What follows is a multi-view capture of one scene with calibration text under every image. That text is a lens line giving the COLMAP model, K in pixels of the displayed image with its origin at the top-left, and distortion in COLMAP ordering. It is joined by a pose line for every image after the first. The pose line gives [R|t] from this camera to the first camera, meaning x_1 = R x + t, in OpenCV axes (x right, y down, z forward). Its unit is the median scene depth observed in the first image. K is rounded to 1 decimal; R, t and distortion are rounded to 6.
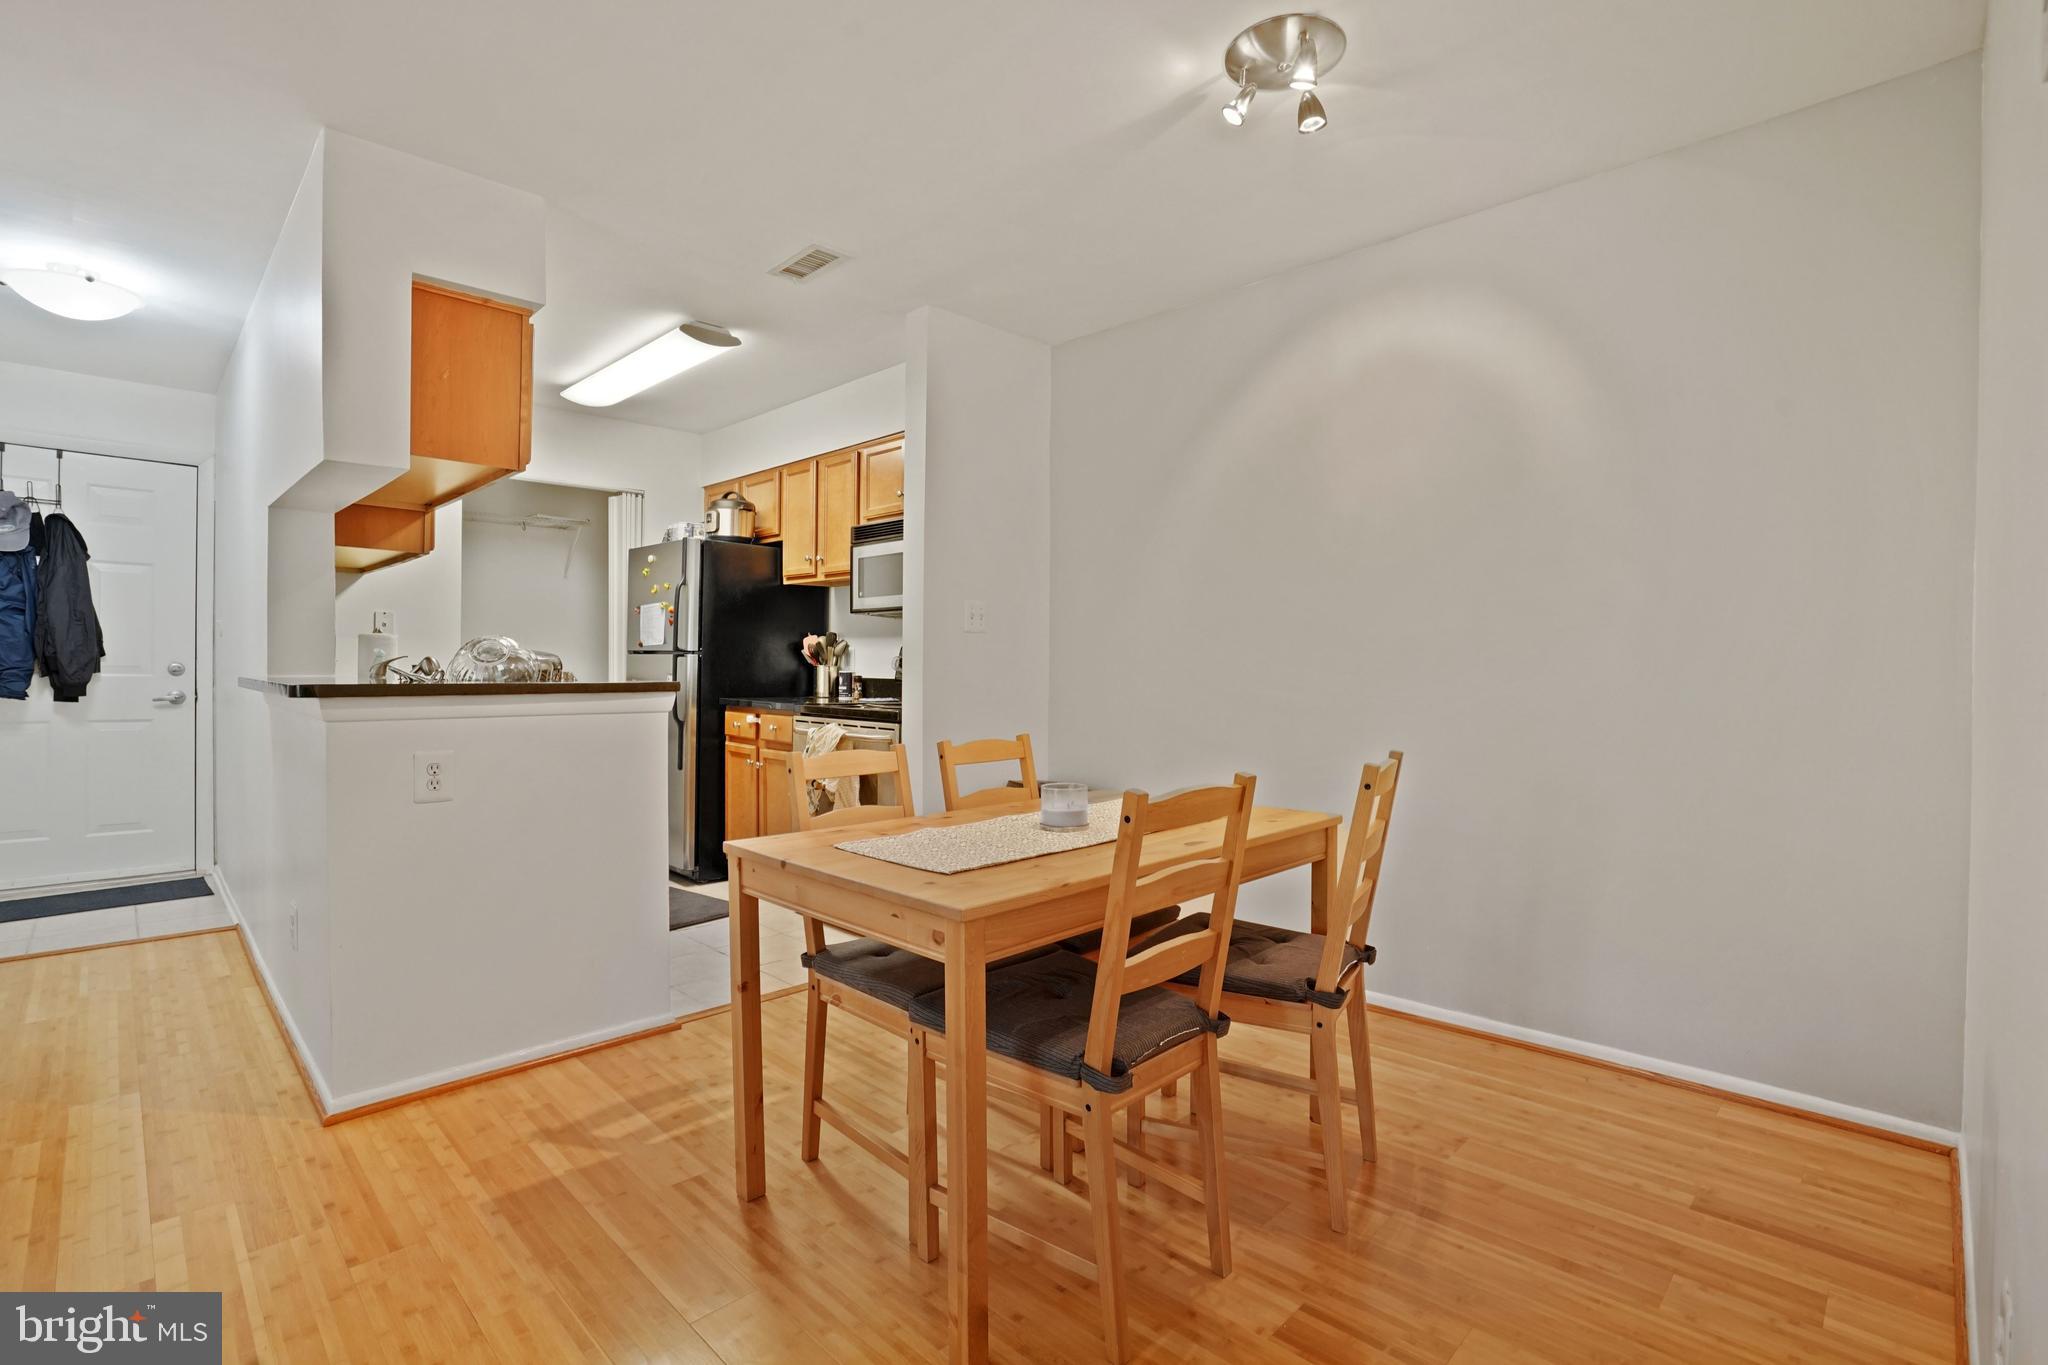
lens RADIAL K [[941.8, 0, 1017.7], [0, 941.8, 680.8], [0, 0, 1]] dist [-0.058582, 0.020207]
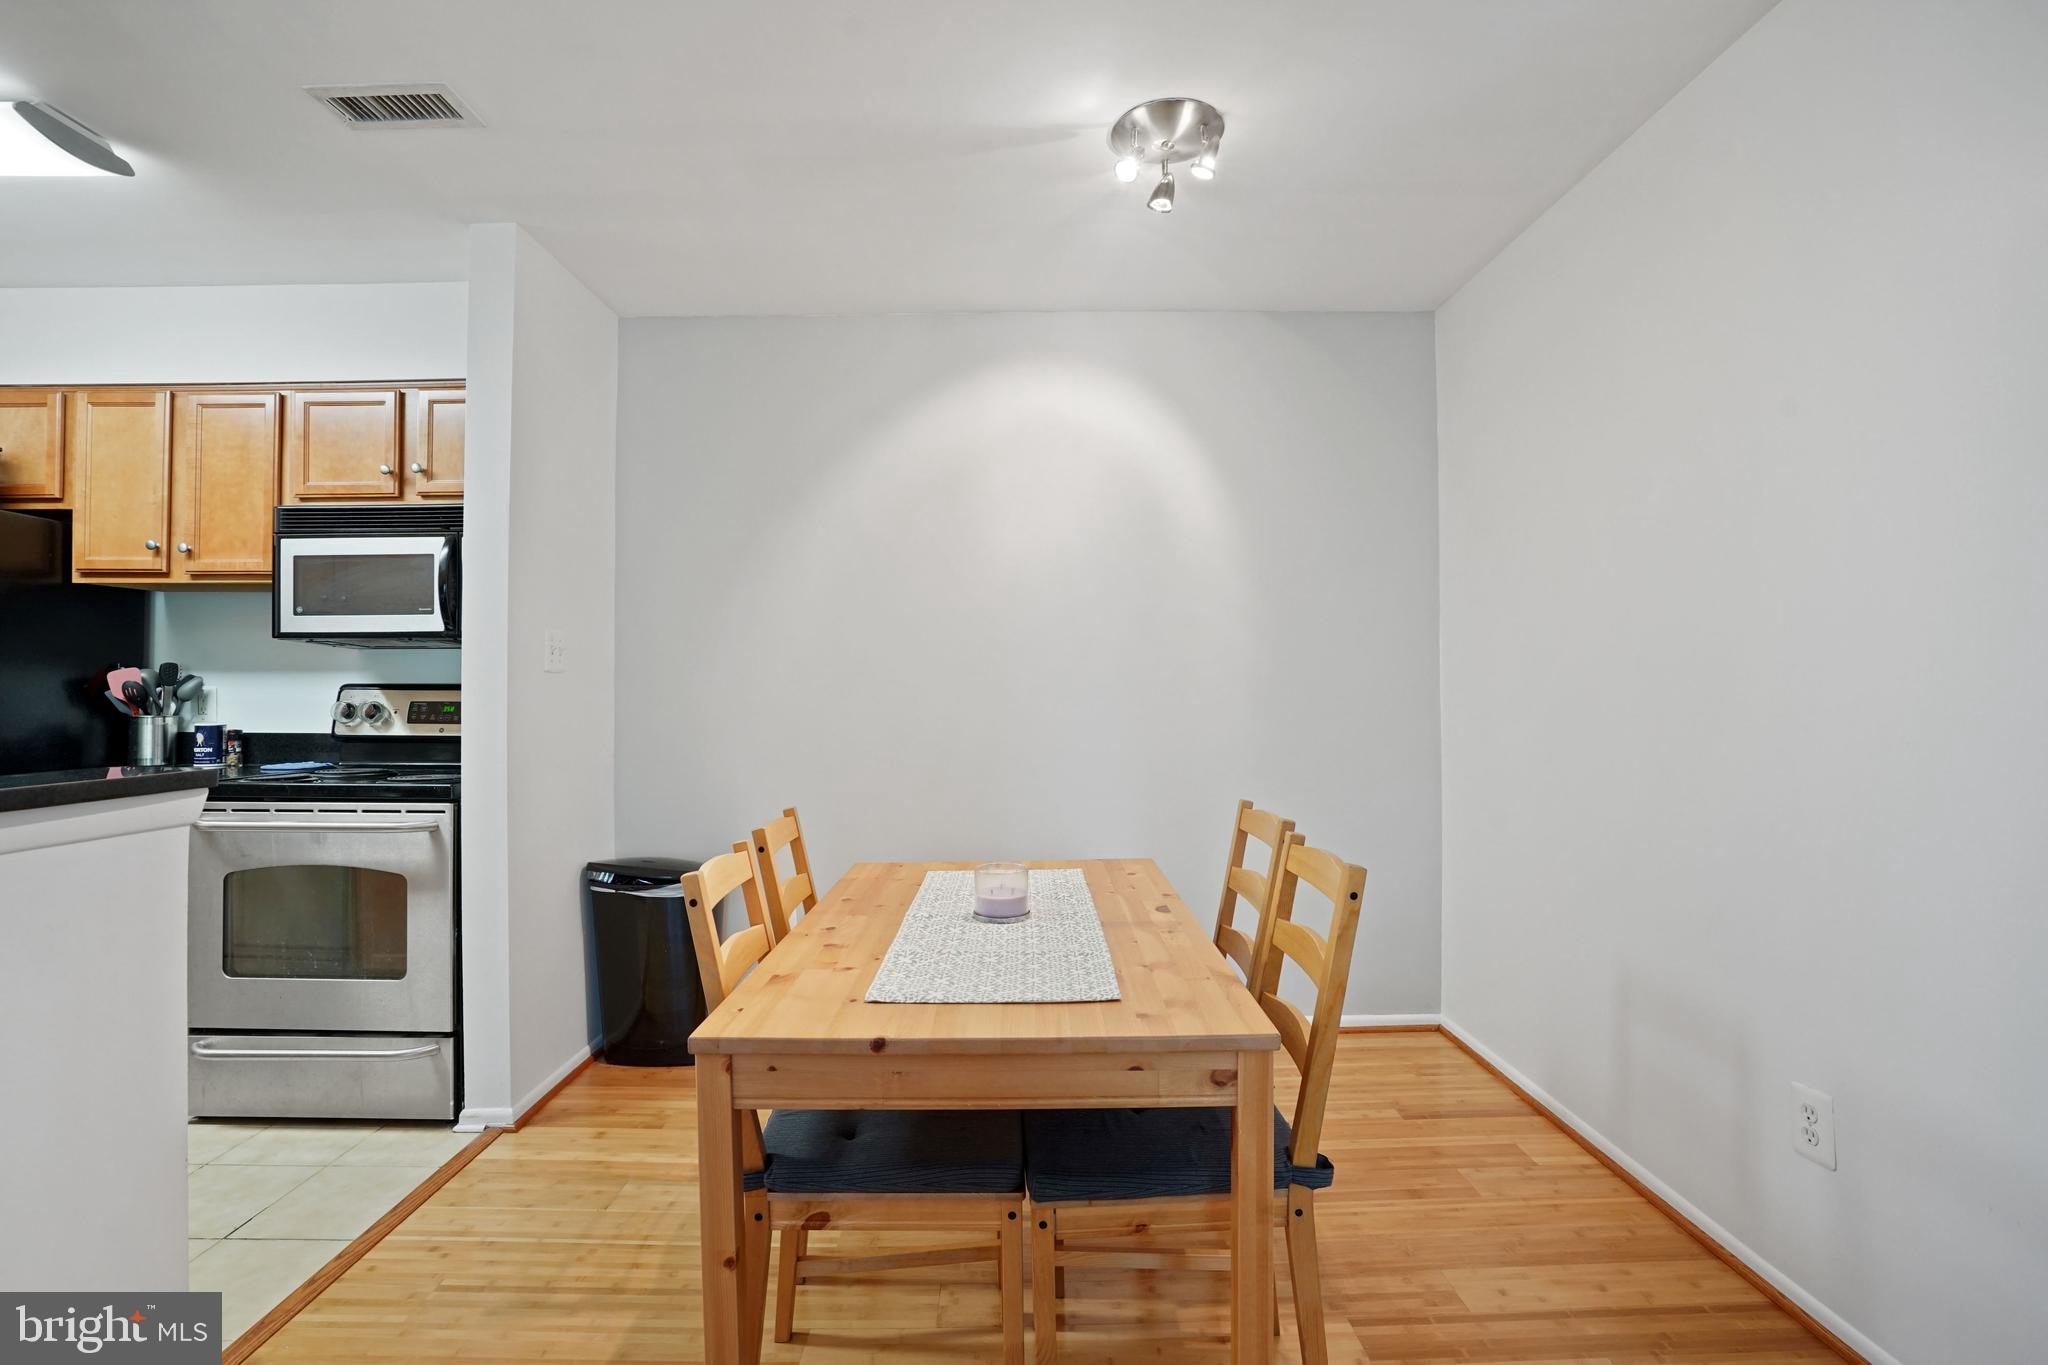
lens RADIAL K [[941.8, 0, 1017.7], [0, 941.8, 680.8], [0, 0, 1]] dist [-0.058582, 0.020207]
pose [[0.704143, 0.000941, 0.710058, -0.248506], [0.018131, 0.999649, -0.019305, -0.018742], [-0.709827, 0.026467, 0.703879, 0.172599]]
